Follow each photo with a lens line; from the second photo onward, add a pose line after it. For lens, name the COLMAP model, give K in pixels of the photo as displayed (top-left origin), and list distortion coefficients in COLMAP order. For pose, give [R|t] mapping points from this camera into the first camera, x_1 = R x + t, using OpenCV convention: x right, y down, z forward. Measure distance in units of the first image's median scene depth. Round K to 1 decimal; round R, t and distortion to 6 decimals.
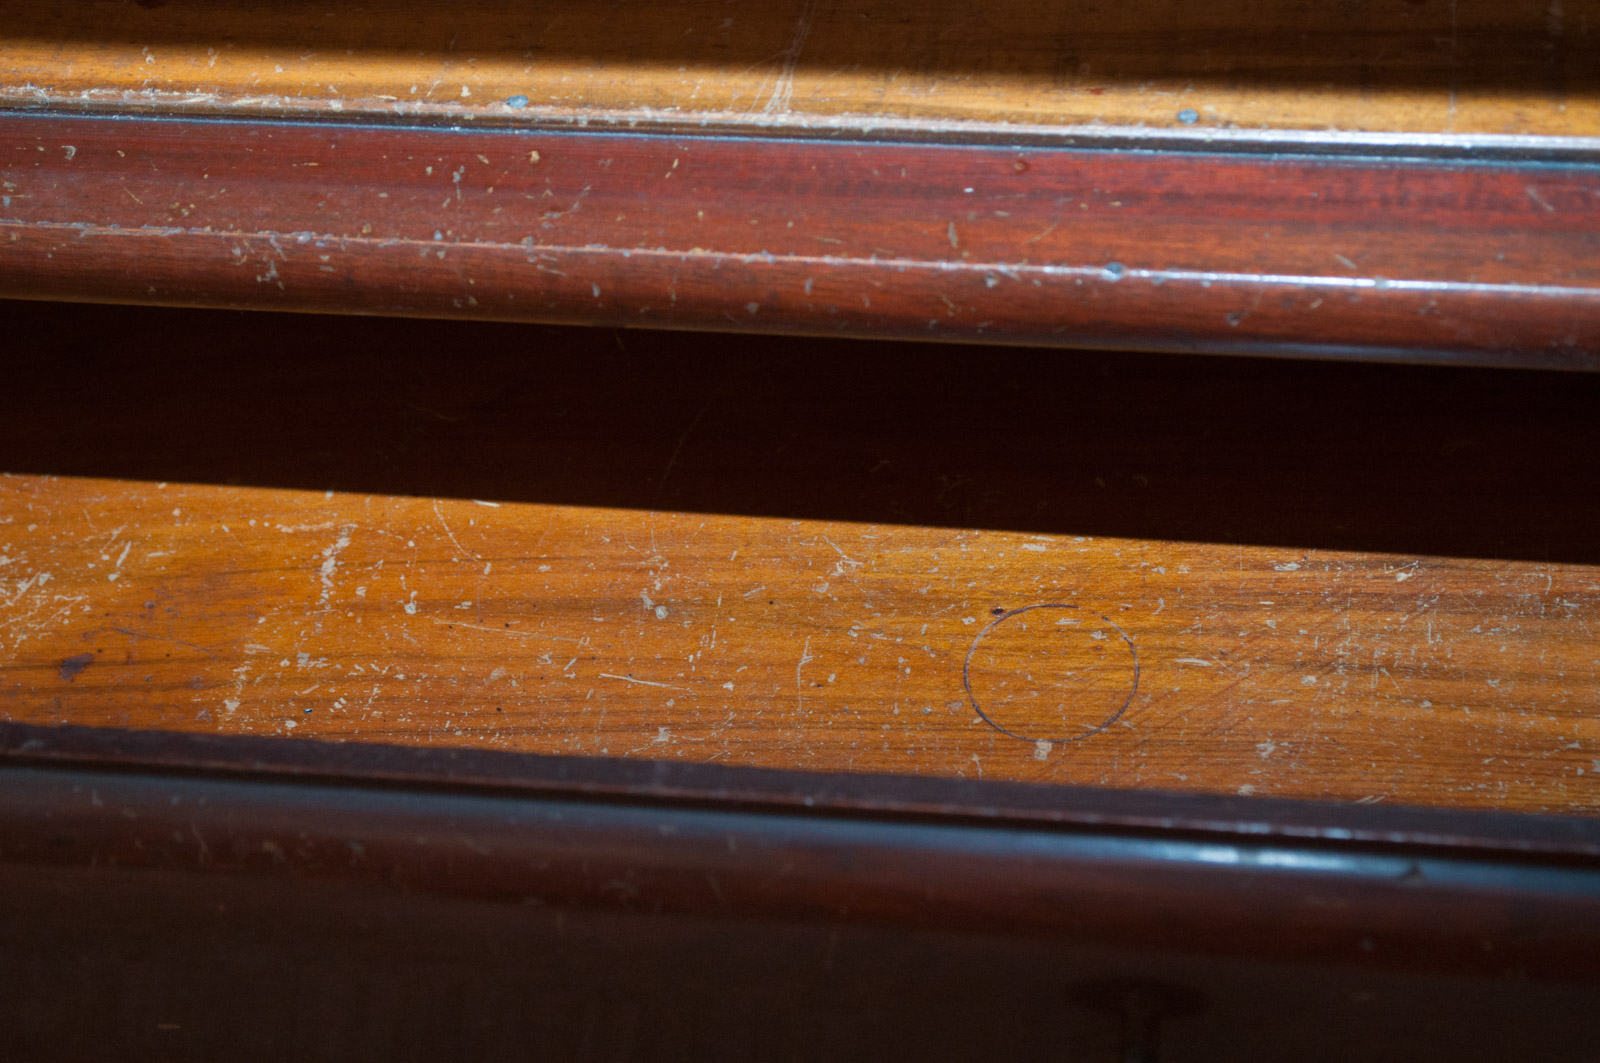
lens RADIAL K [[2922.3, 0, 794.6], [0, 2922.3, 531.7], [0, 0, 1]] dist [0.013797, 0.000000]
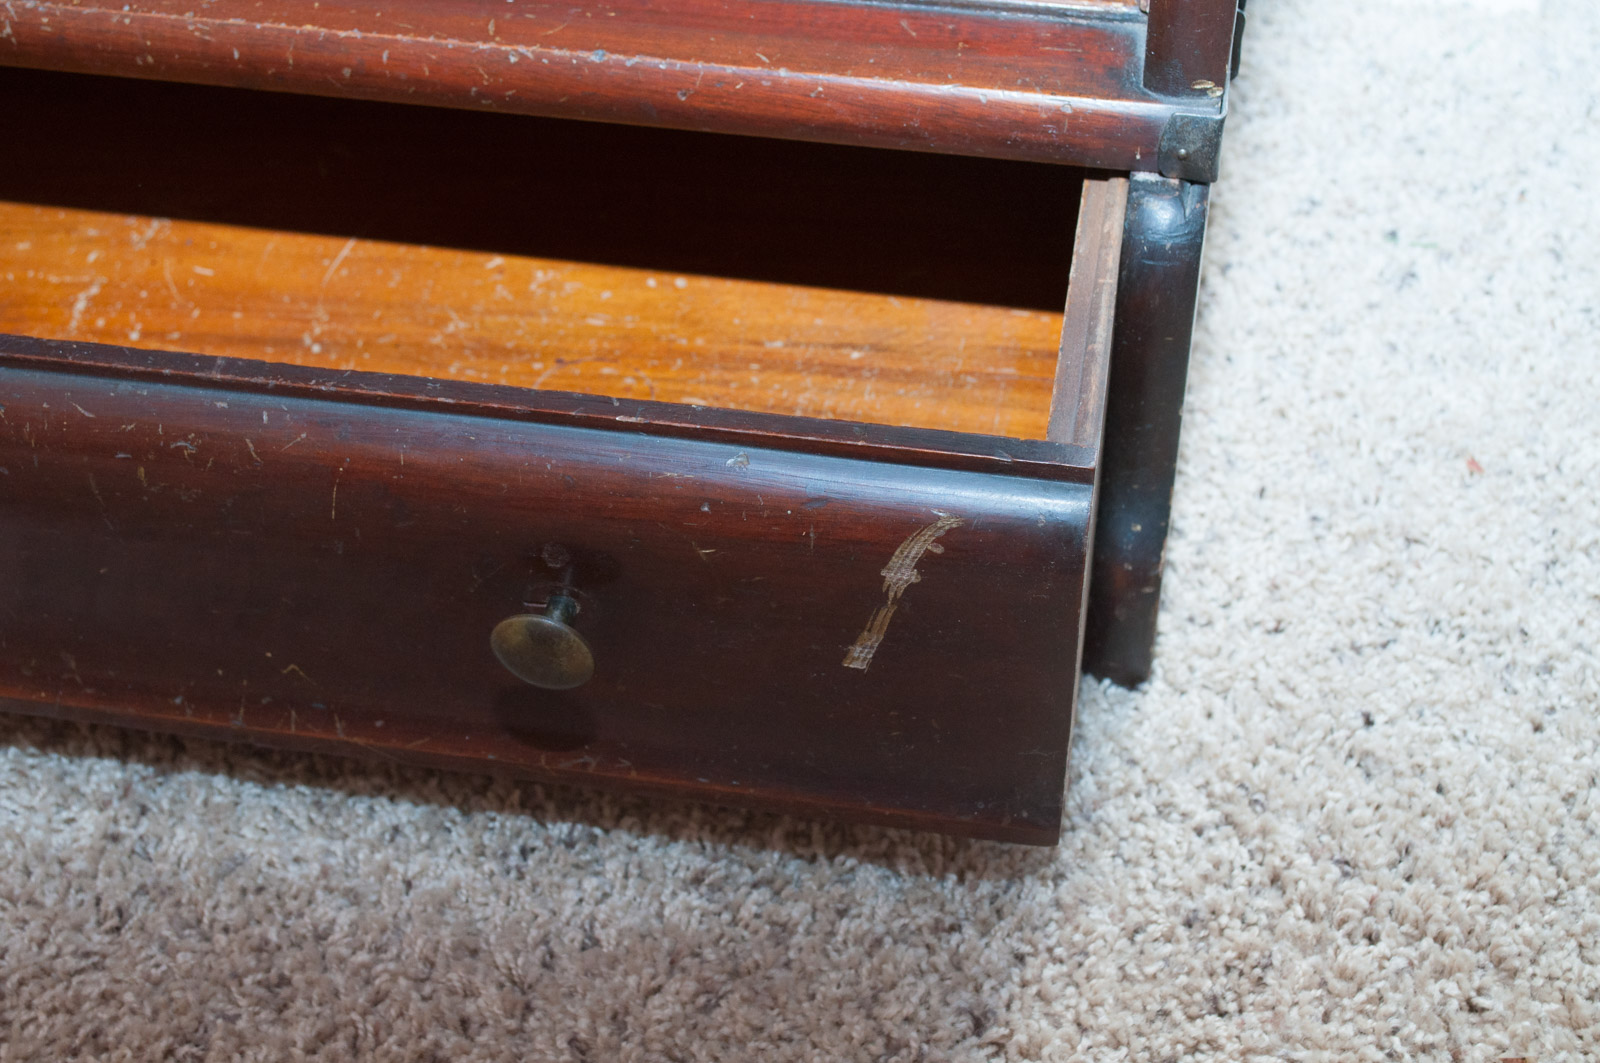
lens RADIAL K [[2282.1, 0, 798.8], [0, 2282.1, 529.6], [0, 0, 1]] dist [-0.015049, 0.000000]
pose [[0.996995, 0.072088, 0.028357, 0.182237], [-0.070641, 0.996294, -0.049077, 0.174977], [-0.031790, 0.046927, 0.998392, -0.069490]]
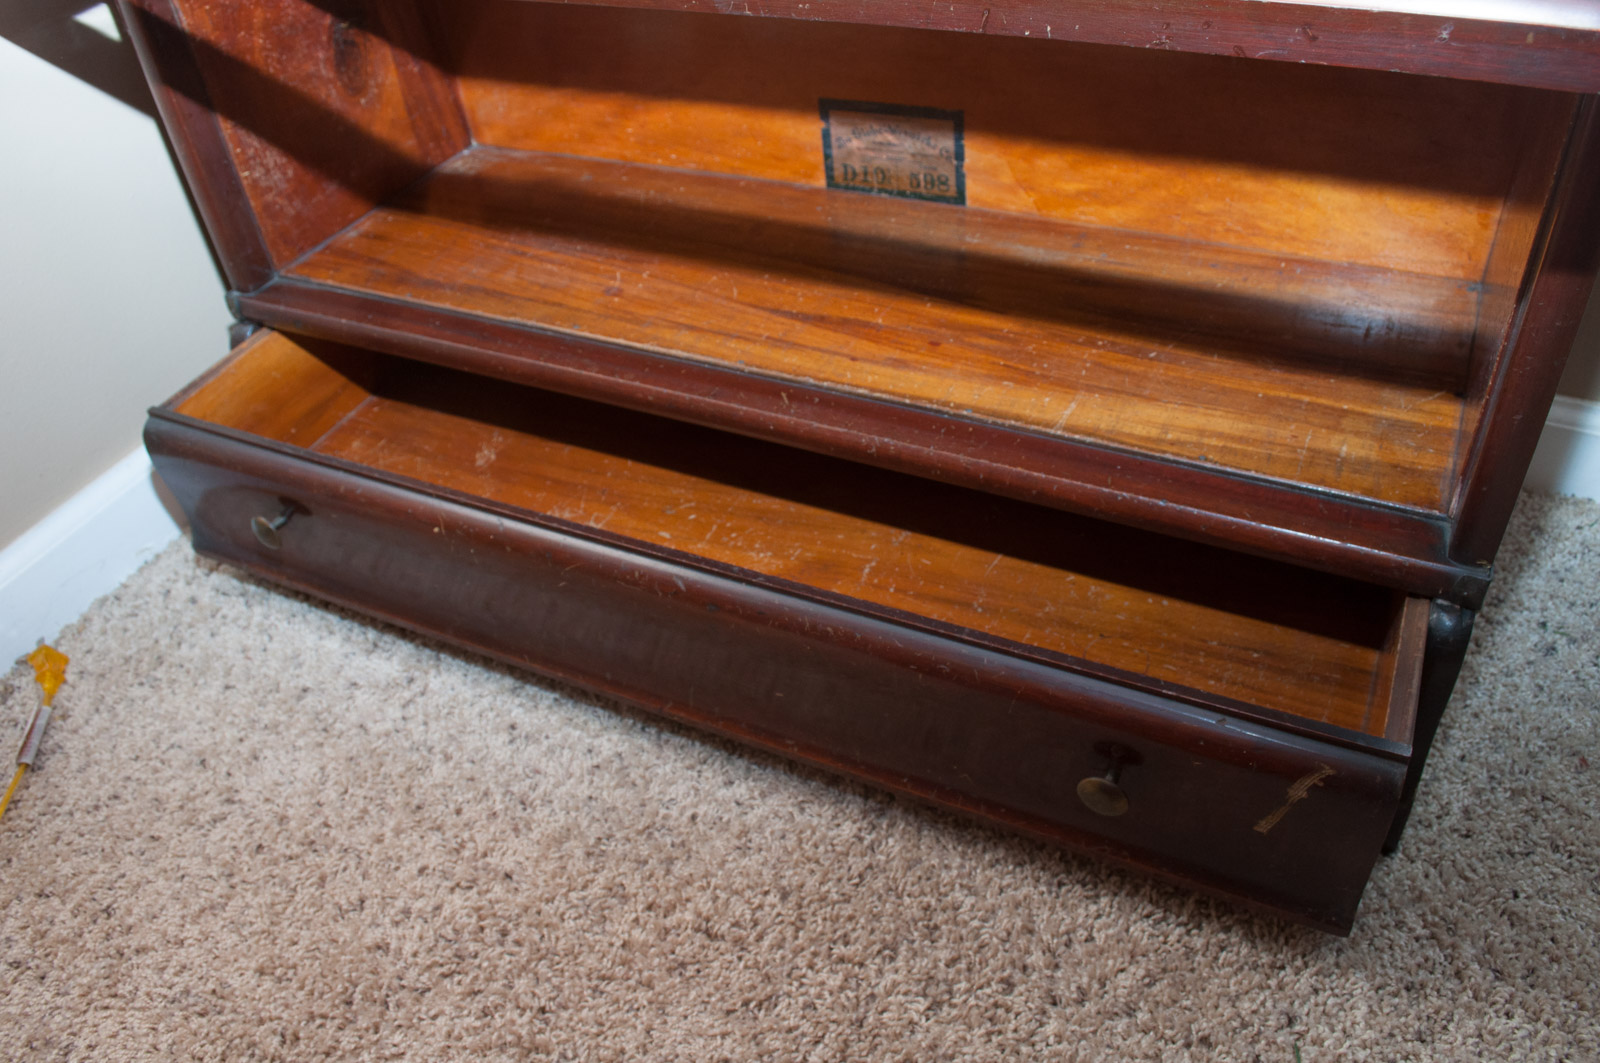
lens RADIAL K [[1218.3, 0, 804.1], [0, 1218.3, 527.8], [0, 0, 1]] dist [-0.091769, 0.020231]
pose [[0.952938, 0.206996, -0.221498, 0.040702], [-0.234030, 0.966711, -0.103434, 0.130439], [0.192715, 0.150404, 0.969660, -0.179880]]
